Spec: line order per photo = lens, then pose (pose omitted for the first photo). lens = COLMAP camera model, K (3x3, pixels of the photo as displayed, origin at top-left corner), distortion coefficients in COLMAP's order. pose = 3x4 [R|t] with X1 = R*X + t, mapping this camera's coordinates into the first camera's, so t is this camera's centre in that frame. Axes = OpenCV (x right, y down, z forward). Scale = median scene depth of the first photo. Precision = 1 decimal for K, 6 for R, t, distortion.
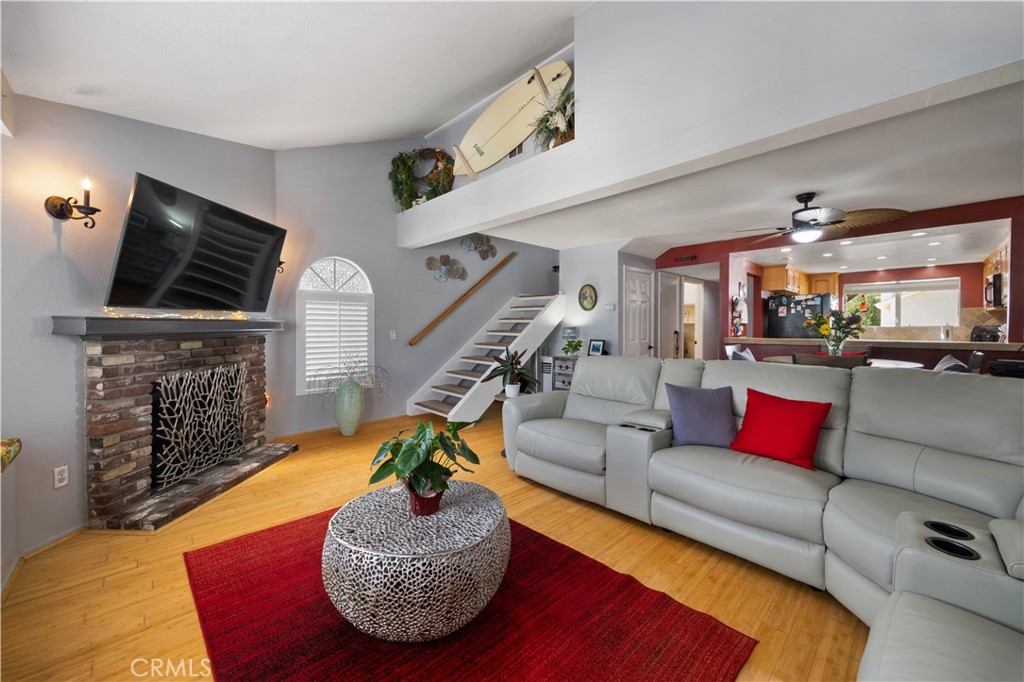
lens RADIAL K [[391.9, 0, 513.0], [0, 391.9, 334.9], [0, 0, 1]] dist [-0.000105, -0.000006]
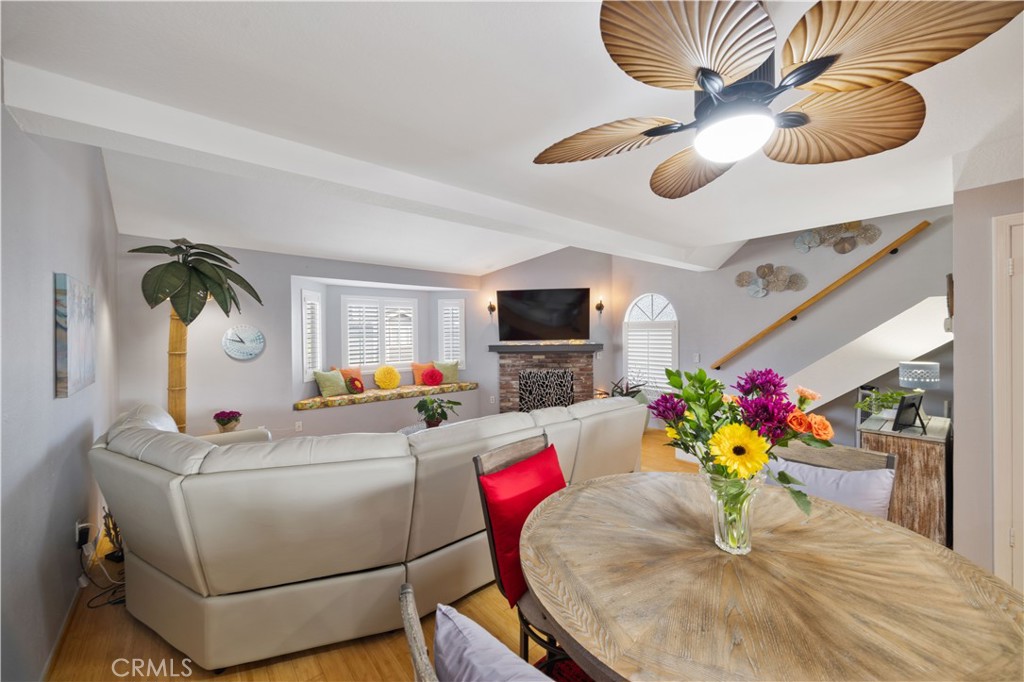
lens RADIAL K [[391.9, 0, 513.1], [0, 391.9, 340.5], [0, 0, 1]] dist [-0.000105, -0.000006]
pose [[-0.047152, 0.001825, -0.998886, 1.282431], [-0.017325, 0.999846, 0.002644, -0.066009], [0.998737, 0.017430, -0.047114, 0.941508]]
